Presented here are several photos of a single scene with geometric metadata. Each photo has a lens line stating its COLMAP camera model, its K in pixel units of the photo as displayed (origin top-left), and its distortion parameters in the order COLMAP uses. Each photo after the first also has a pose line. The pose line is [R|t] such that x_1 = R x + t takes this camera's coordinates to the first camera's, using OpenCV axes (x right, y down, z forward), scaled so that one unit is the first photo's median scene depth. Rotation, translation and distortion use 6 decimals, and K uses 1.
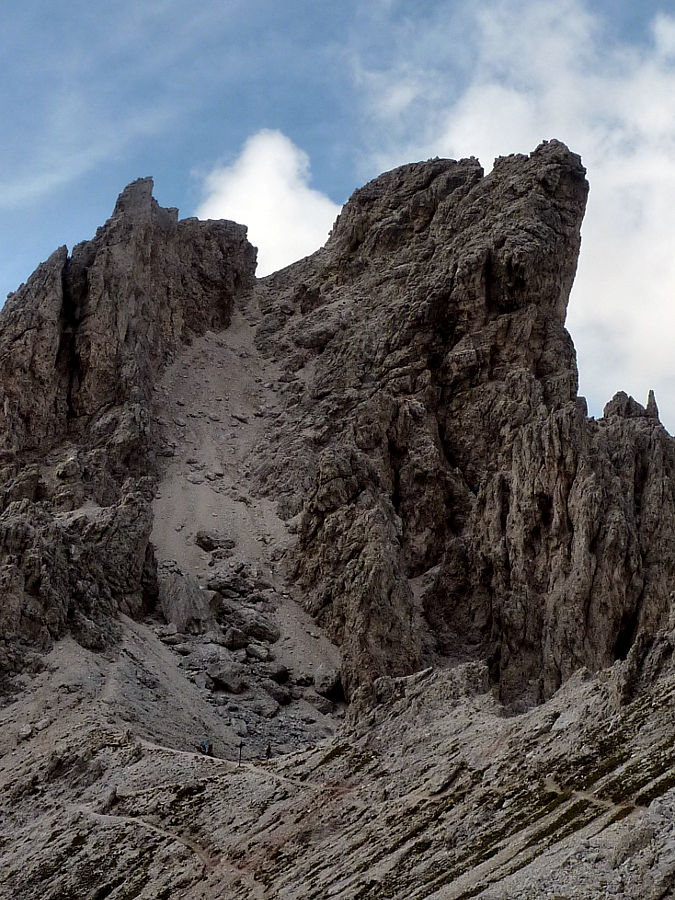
lens RADIAL K [[1785.3, 0, 338.3], [0, 1785.3, 450.4], [0, 0, 1]] dist [0.025532, 0.000000]
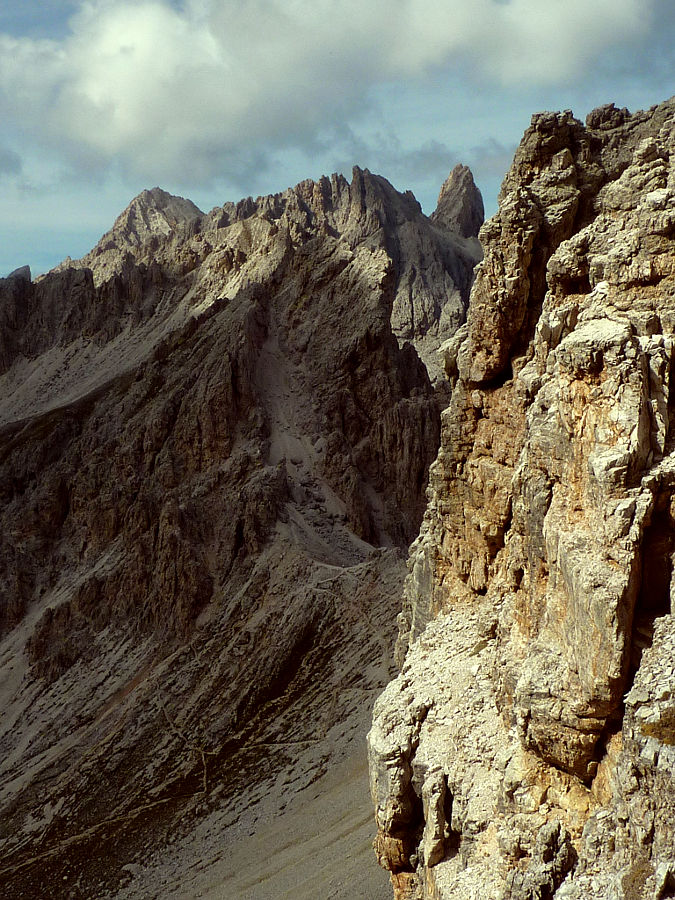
lens RADIAL K [[1273.6, 0, 336.9], [0, 1273.6, 449.5], [0, 0, 1]] dist [-0.014371, 0.000000]
pose [[0.988535, -0.091926, 0.119781, -0.268033], [0.044404, 0.935218, 0.351277, -0.768985], [-0.144313, -0.341931, 0.928578, -1.143540]]
